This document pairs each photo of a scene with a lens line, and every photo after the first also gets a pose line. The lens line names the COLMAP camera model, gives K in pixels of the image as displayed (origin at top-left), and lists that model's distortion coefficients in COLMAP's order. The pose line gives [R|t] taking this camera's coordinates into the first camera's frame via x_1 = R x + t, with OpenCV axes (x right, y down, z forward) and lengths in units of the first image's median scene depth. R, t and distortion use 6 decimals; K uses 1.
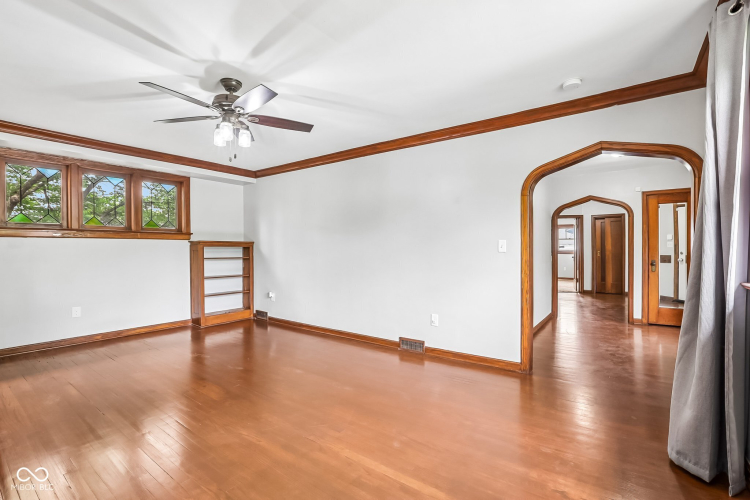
lens RADIAL K [[343.9, 0, 378.1], [0, 343.9, 250.1], [0, 0, 1]] dist [-0.034491, 0.008468]
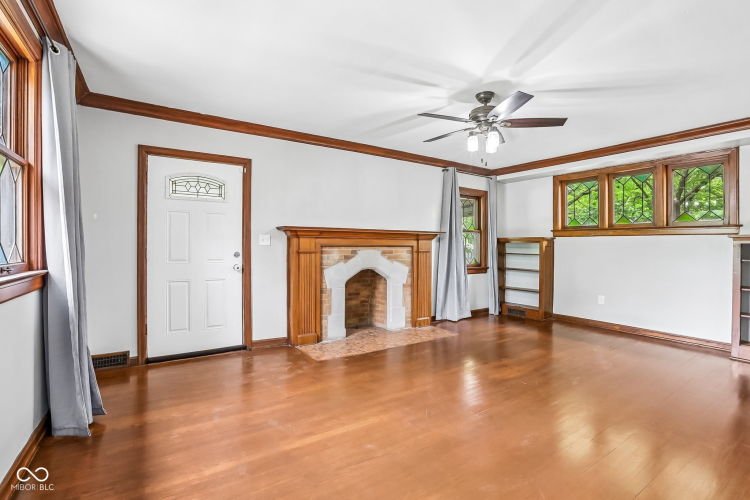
lens RADIAL K [[343.9, 0, 370.9], [0, 343.9, 249.7], [0, 0, 1]] dist [-0.034491, 0.008468]
pose [[-0.343108, 0.014278, -0.939187, 0.691506], [-0.011333, 0.999749, 0.019339, -0.004121], [0.939228, 0.017279, -0.342860, 0.959456]]
